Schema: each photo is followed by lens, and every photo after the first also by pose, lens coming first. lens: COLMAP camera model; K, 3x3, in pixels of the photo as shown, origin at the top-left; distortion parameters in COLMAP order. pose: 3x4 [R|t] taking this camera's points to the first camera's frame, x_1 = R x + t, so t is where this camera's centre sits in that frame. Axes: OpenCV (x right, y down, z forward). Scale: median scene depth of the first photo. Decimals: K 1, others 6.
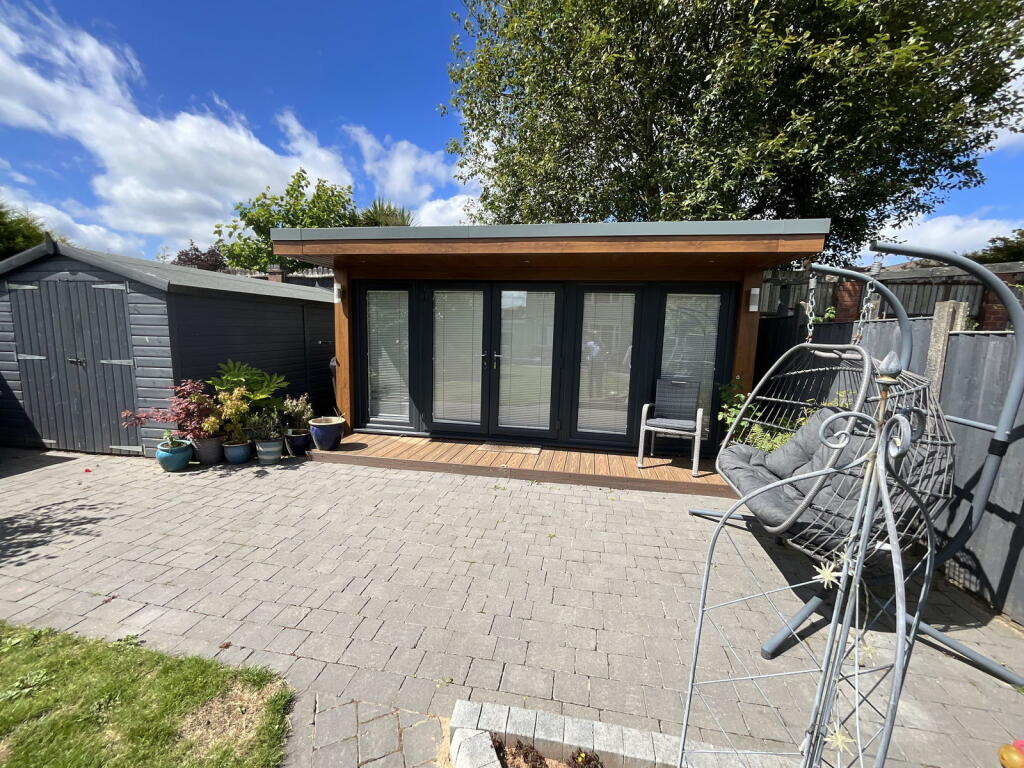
lens RADIAL K [[413.8, 0, 511.7], [0, 413.8, 387.8], [0, 0, 1]] dist [-0.006315, 0.000660]
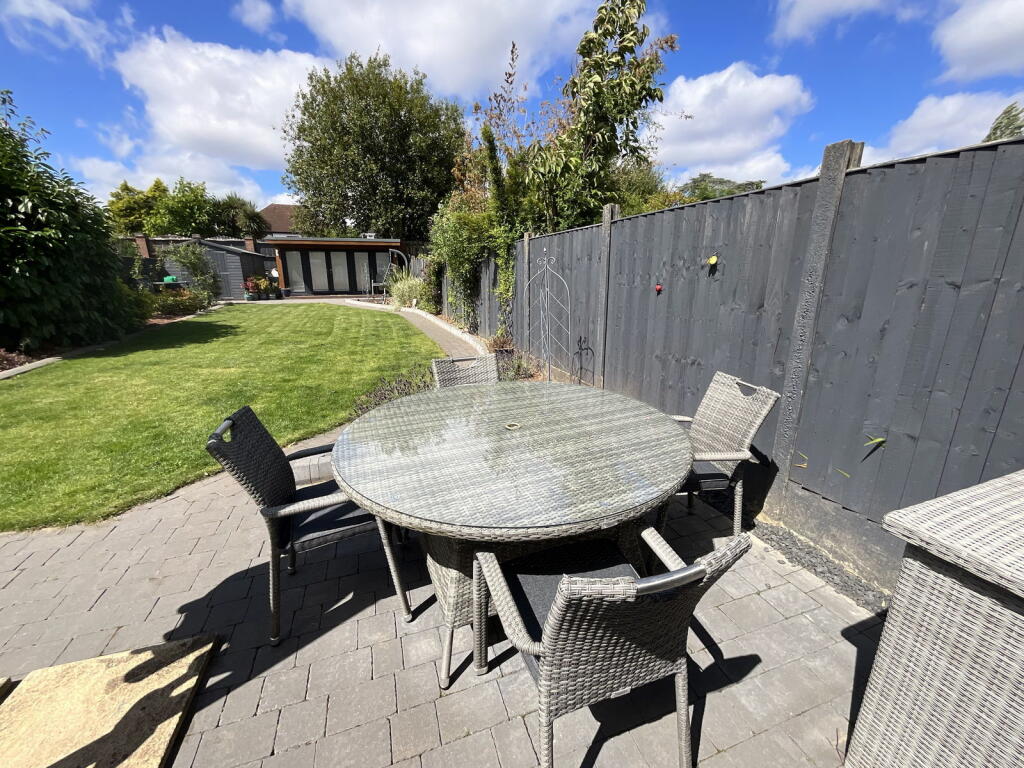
lens RADIAL K [[413.8, 0, 508.8], [0, 413.8, 380.1], [0, 0, 1]] dist [-0.006315, 0.000660]
pose [[0.883772, -0.152358, 0.442418, -0.389180], [0.094660, 0.984170, 0.149832, 0.457567], [-0.458242, -0.090538, 0.884204, -2.832063]]
